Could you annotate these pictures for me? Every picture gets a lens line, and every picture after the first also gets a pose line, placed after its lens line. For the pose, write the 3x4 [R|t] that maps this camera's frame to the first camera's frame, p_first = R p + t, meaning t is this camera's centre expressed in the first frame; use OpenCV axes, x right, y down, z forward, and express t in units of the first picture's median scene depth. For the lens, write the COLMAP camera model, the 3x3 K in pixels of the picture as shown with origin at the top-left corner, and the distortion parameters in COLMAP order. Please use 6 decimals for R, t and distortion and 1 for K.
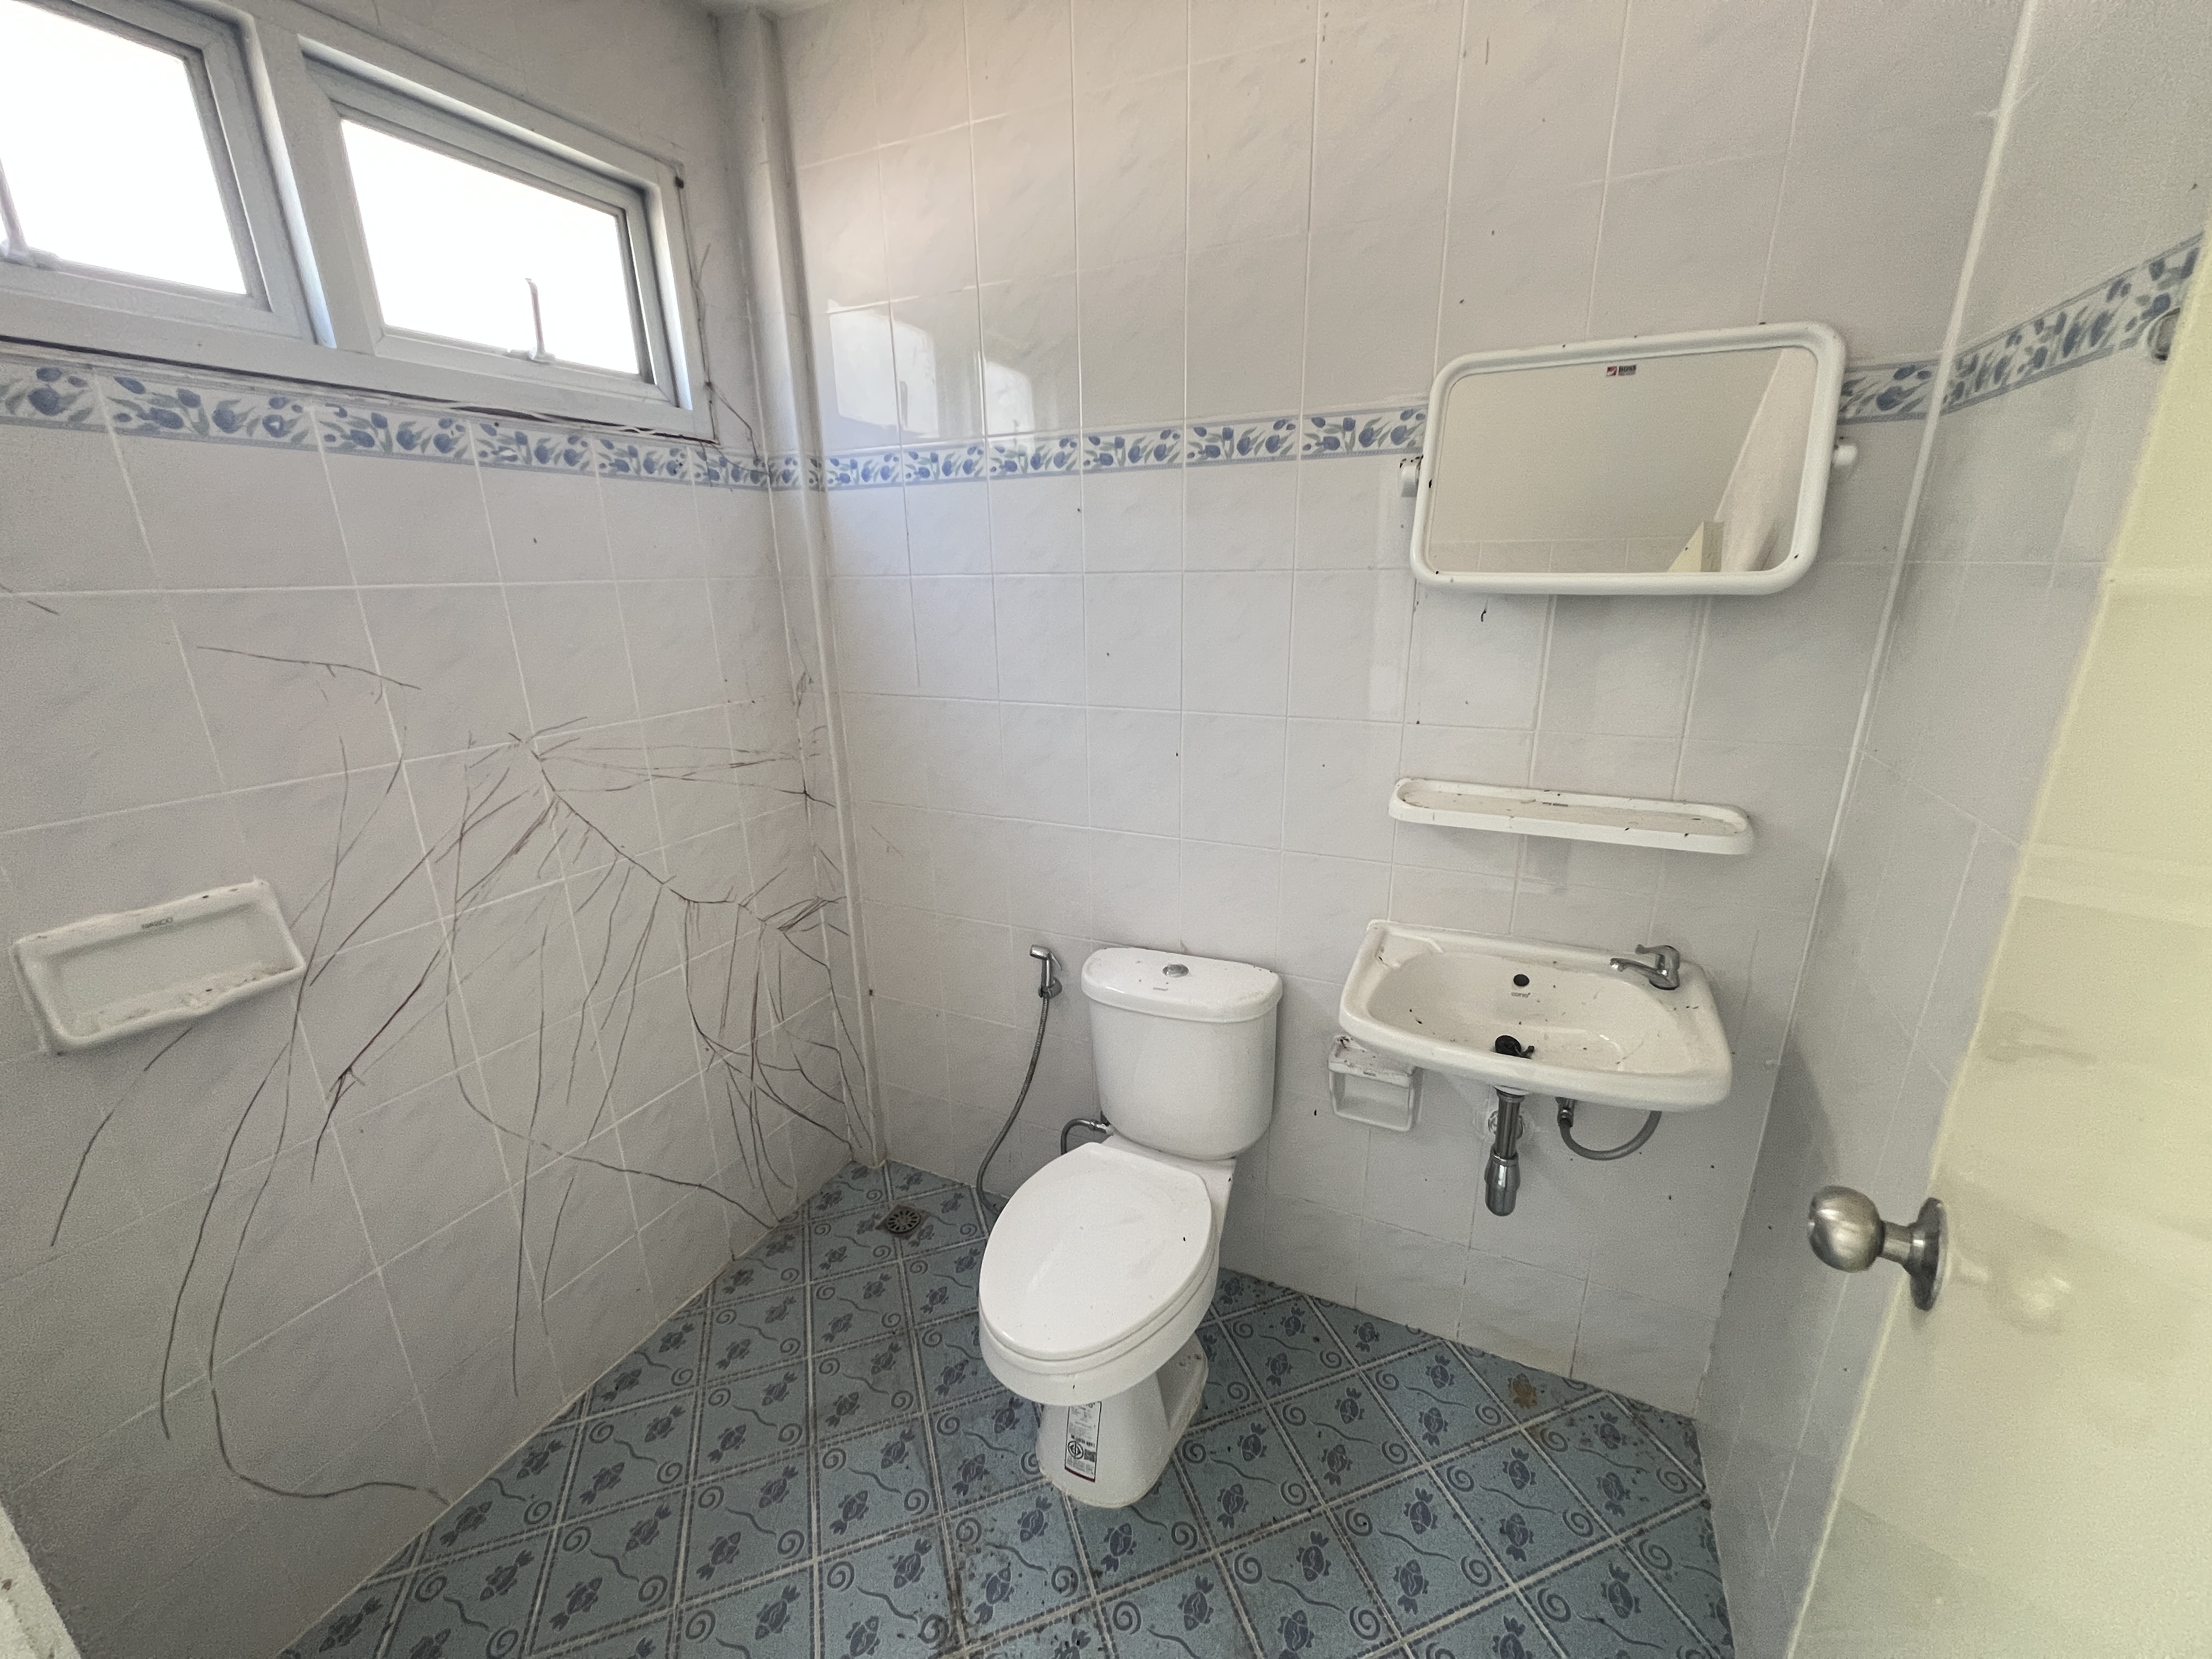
lens RADIAL K [[907.3, 0, 1106.0], [0, 907.3, 829.5], [0, 0, 1]] dist [0.031981, -0.000075]
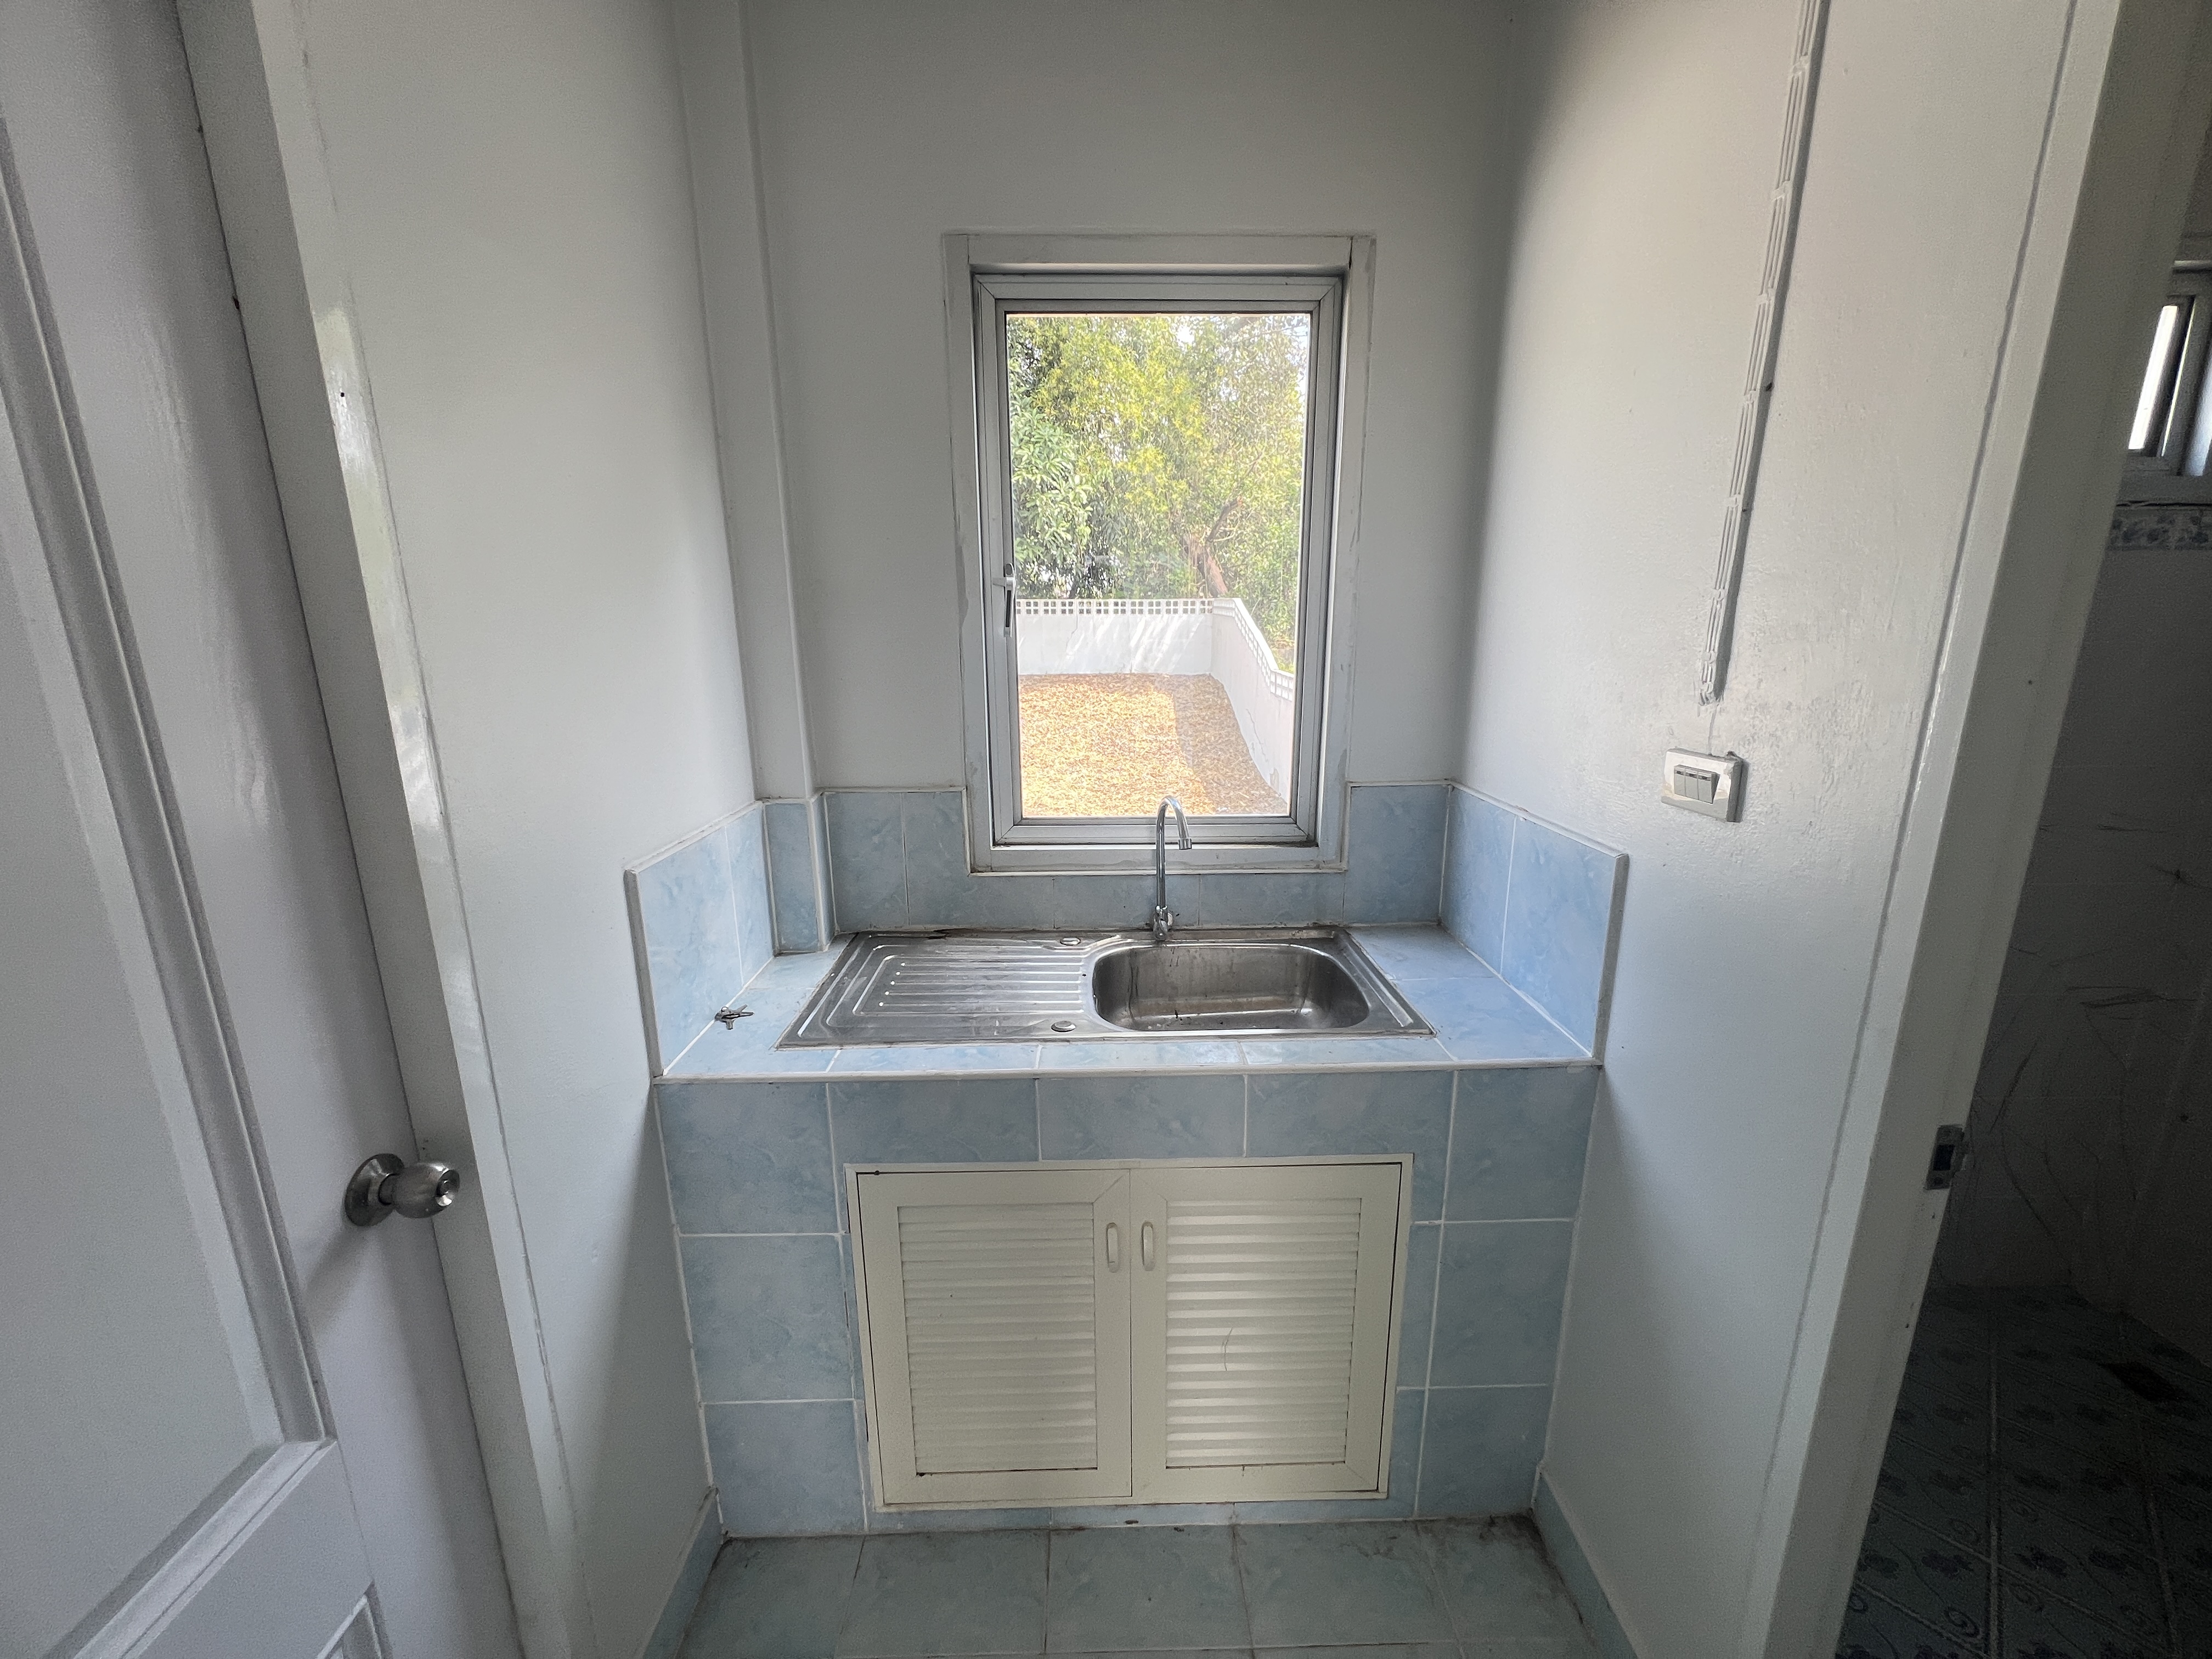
lens RADIAL K [[886.0, 0, 1096.0], [0, 886.0, 839.7], [0, 0, 1]] dist [-0.008459, 0.000323]
pose [[0.444136, 0.209782, -0.871054, -0.057134], [-0.257599, 0.961052, 0.100111, 0.122396], [0.858129, 0.179919, 0.480878, -0.367109]]
